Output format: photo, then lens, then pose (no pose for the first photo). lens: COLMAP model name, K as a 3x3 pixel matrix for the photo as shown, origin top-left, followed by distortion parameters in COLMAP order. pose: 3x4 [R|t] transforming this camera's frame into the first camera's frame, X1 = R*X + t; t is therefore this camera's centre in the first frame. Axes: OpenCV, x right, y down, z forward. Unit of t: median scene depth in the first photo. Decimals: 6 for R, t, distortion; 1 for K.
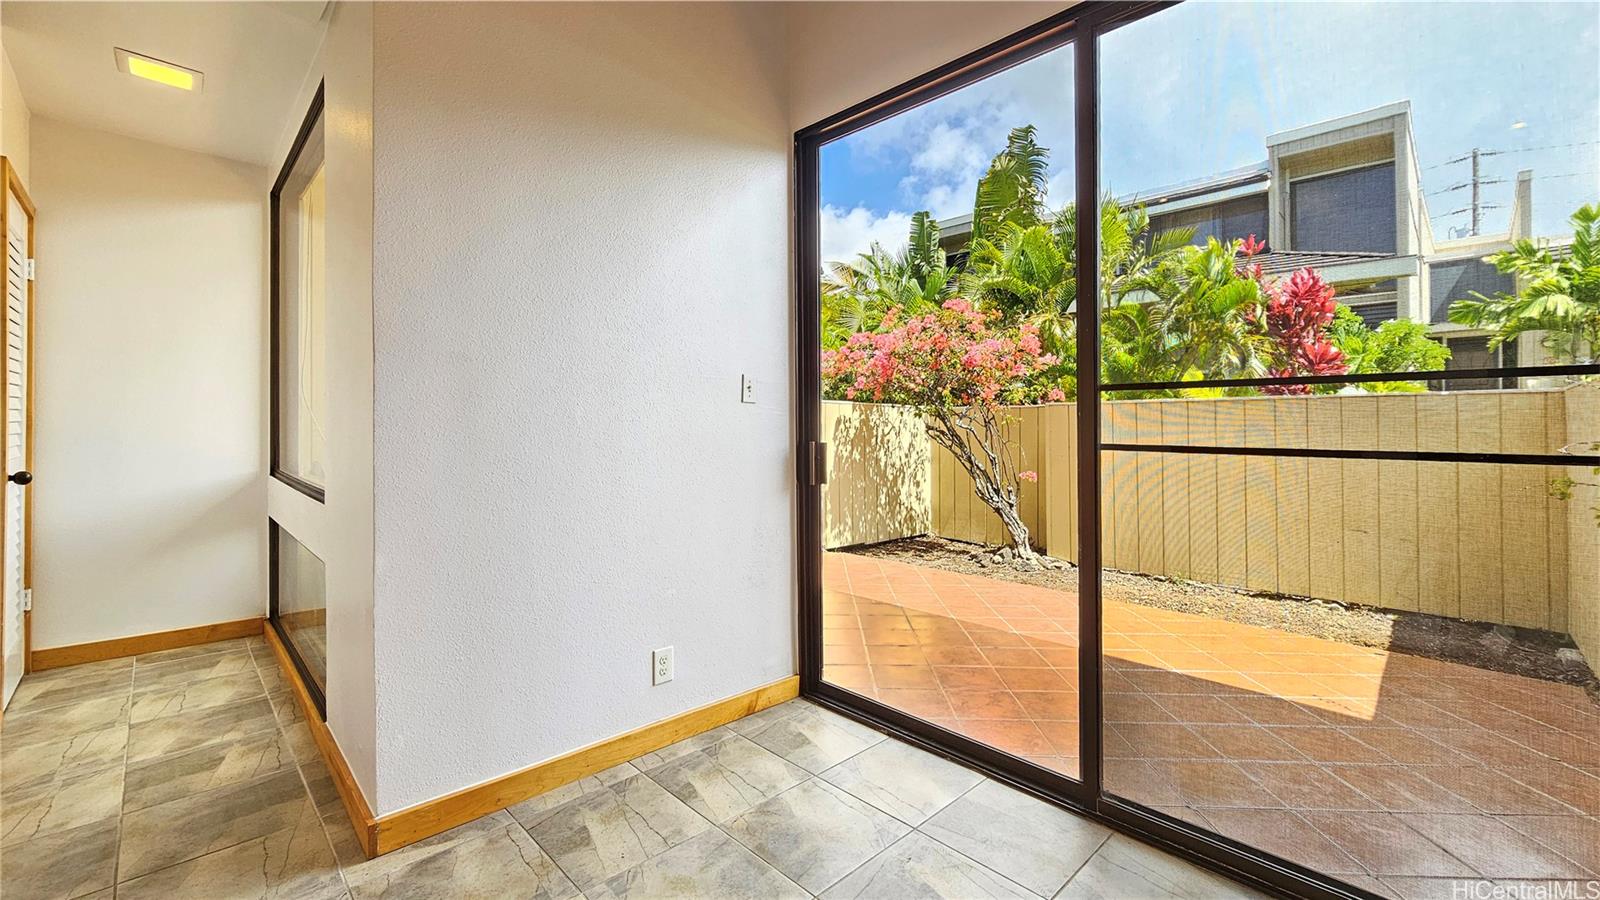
lens RADIAL K [[657.6, 0, 809.6], [0, 657.6, 427.0], [0, 0, 1]] dist [0.001313, -0.000160]
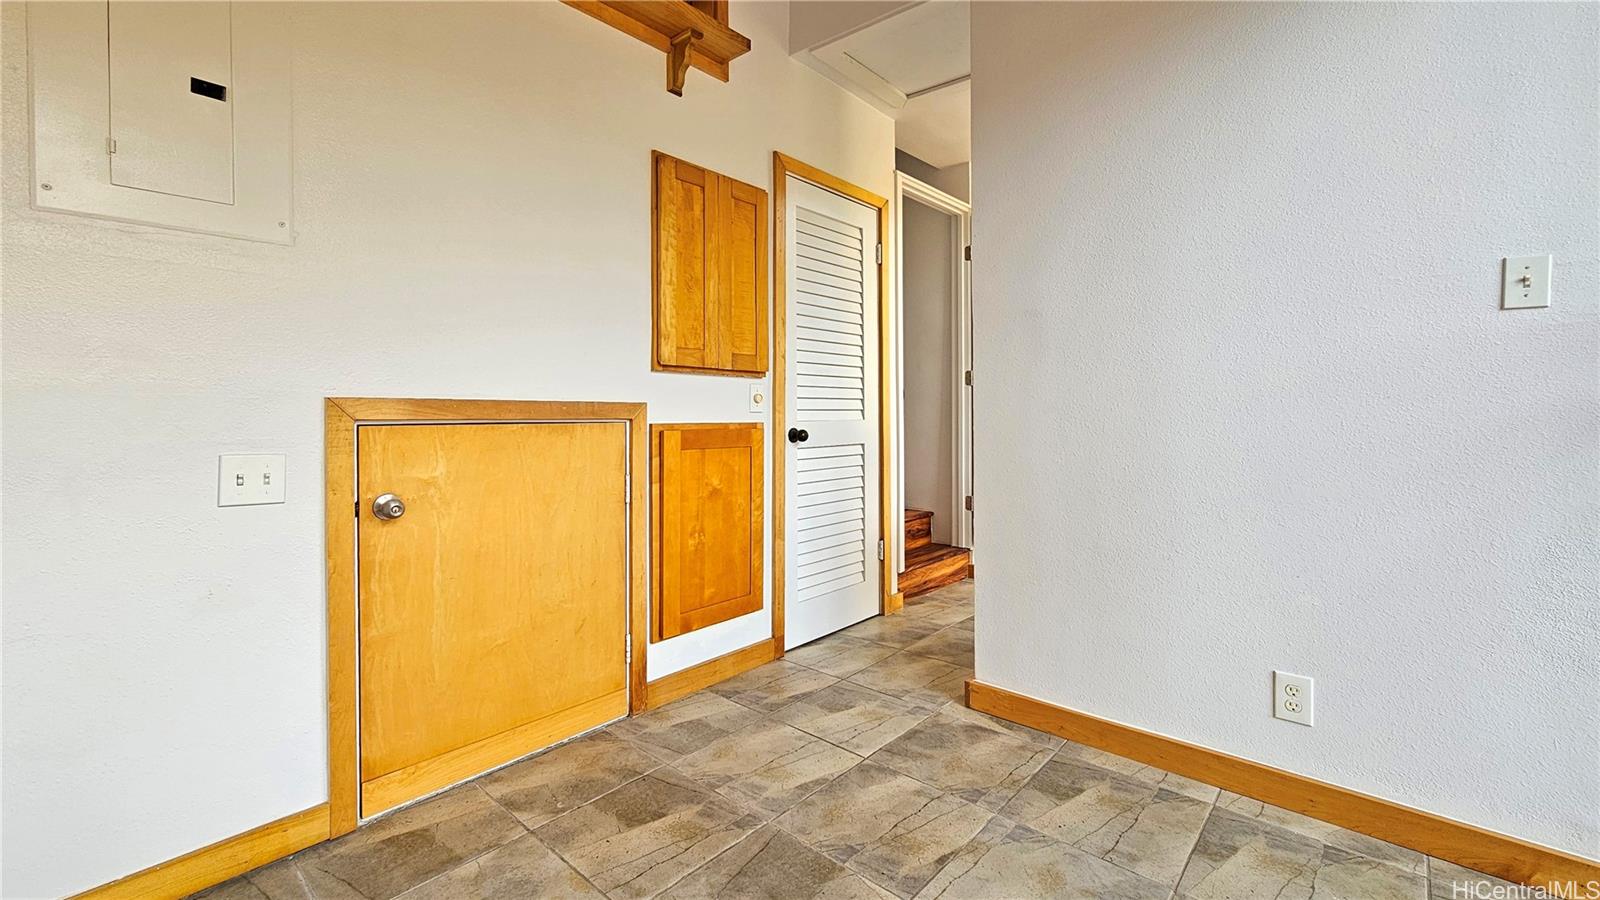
lens RADIAL K [[657.6, 0, 808.5], [0, 657.6, 419.1], [0, 0, 1]] dist [0.001313, -0.000160]
pose [[0.083540, 0.002381, -0.996502, 0.567158], [0.008340, 0.999960, 0.003089, 0.067520], [0.996469, -0.008569, 0.083517, 0.532445]]
